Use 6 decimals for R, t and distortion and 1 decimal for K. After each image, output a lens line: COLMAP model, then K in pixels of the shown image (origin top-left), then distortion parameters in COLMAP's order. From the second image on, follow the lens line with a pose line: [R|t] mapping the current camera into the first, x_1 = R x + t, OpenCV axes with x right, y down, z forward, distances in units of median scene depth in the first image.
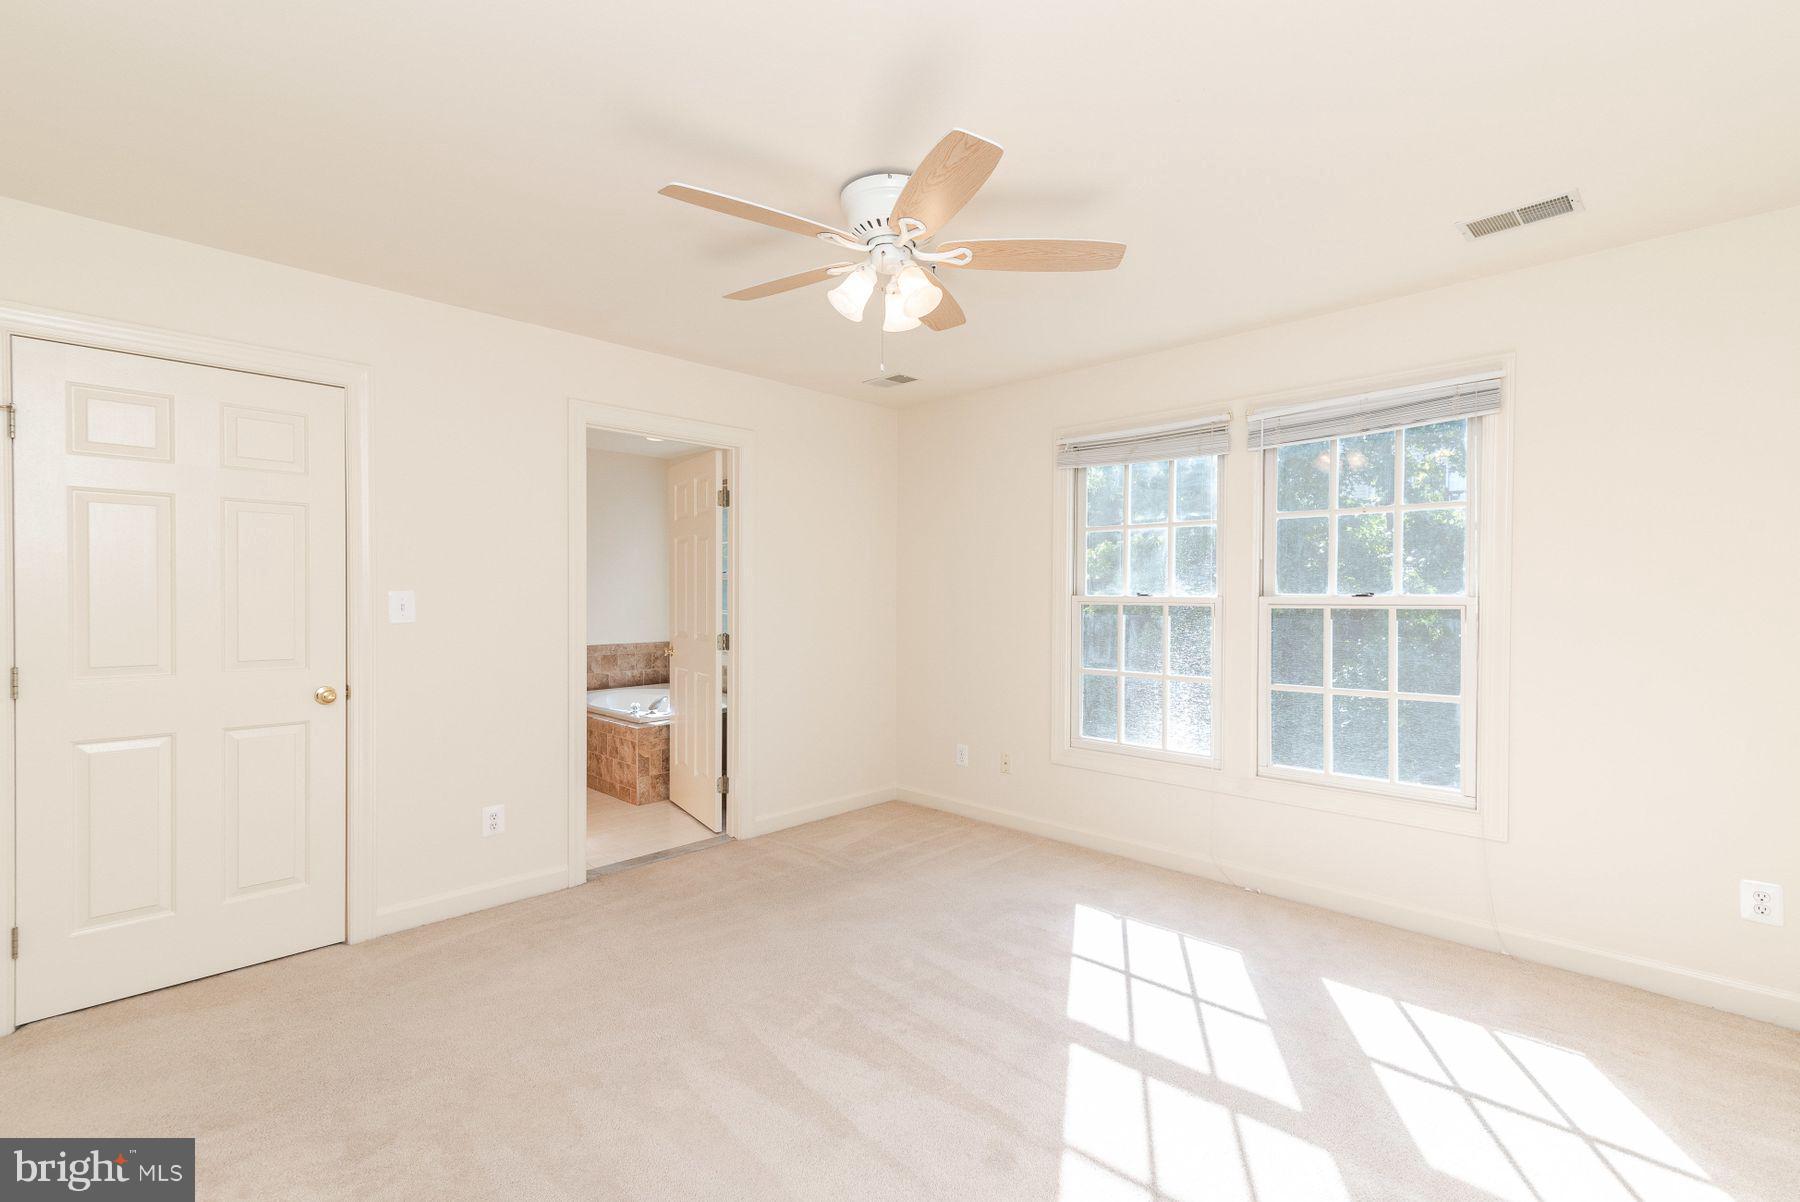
lens RADIAL K [[821.5, 0, 904.7], [0, 821.5, 608.9], [0, 0, 1]] dist [0.021416, -0.000071]
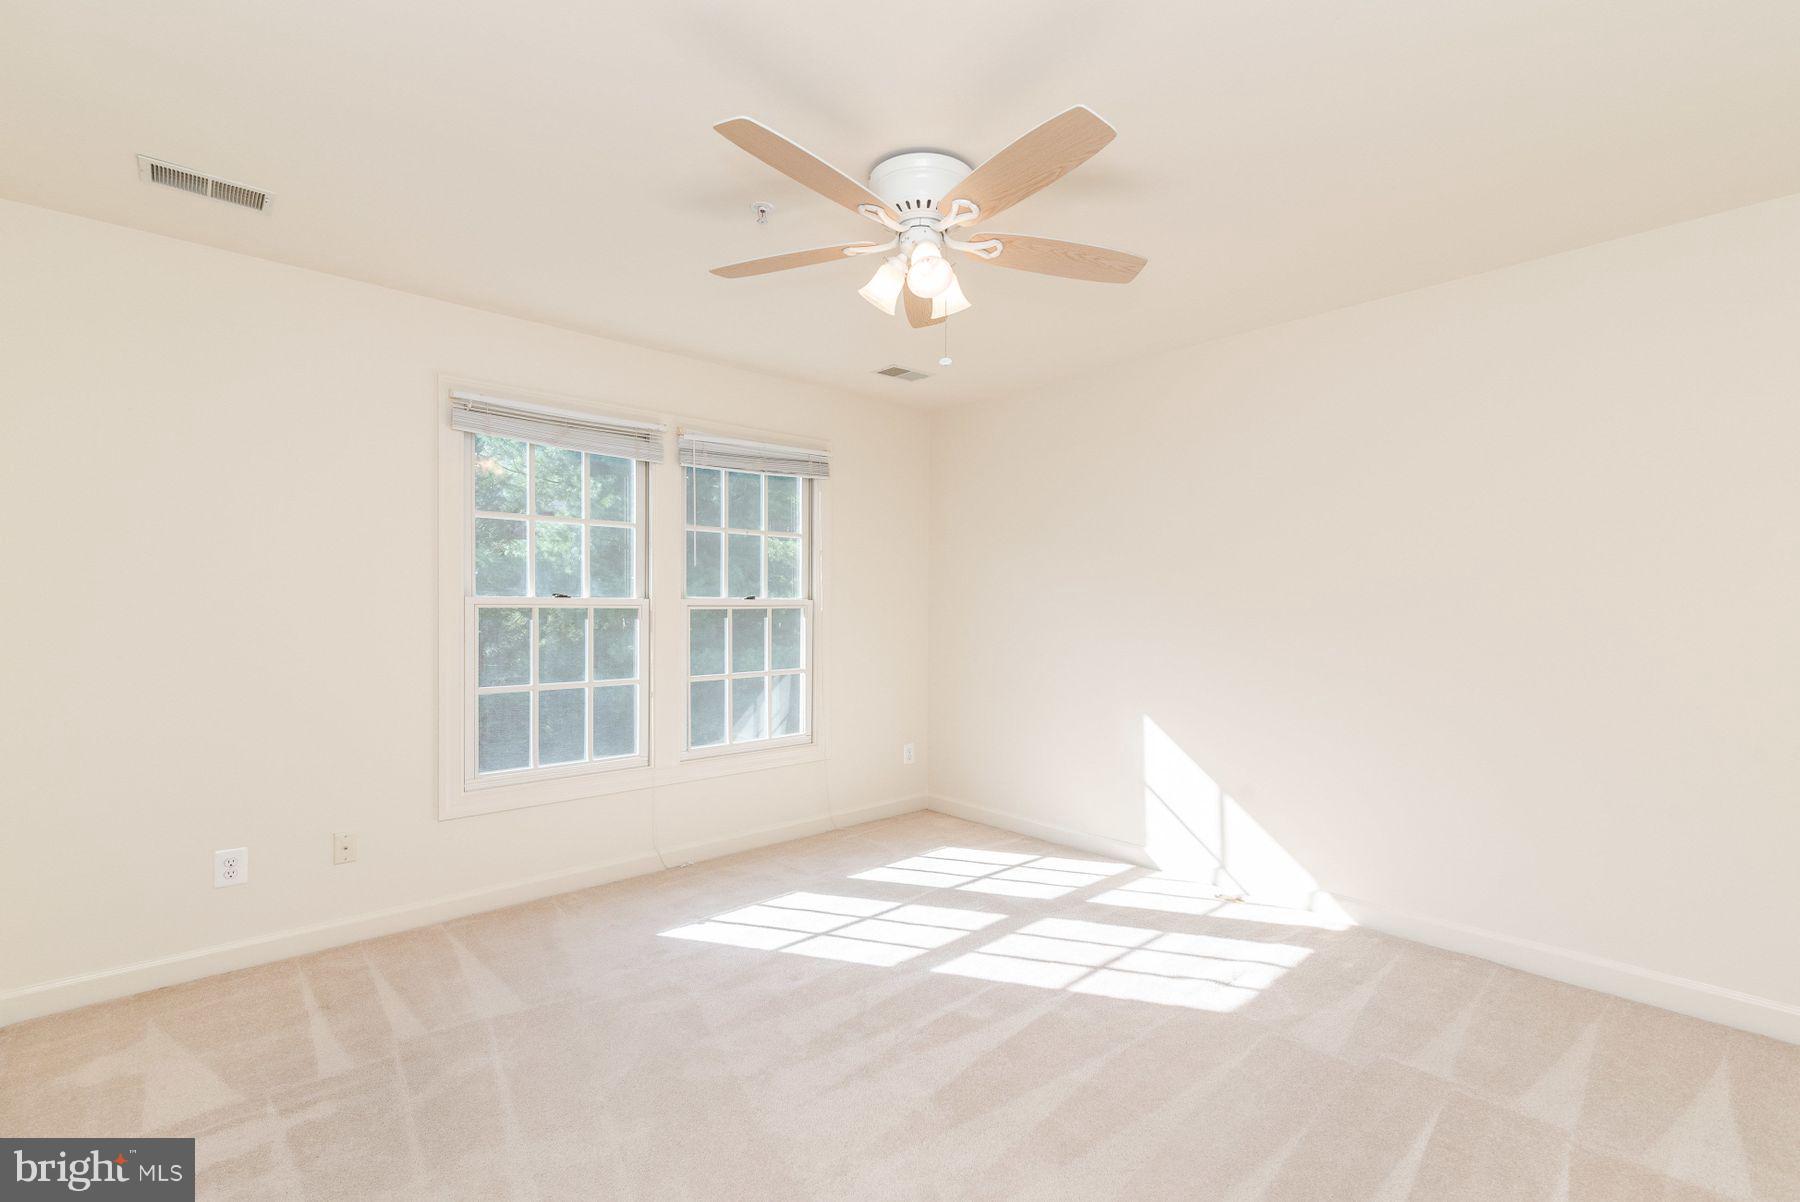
lens RADIAL K [[821.5, 0, 904.7], [0, 821.5, 608.9], [0, 0, 1]] dist [0.021416, -0.000071]
pose [[0.056344, -0.011791, 0.998342, -0.753349], [0.009454, 0.999892, 0.011276, -0.012884], [-0.998367, 0.008803, 0.056449, 0.738365]]
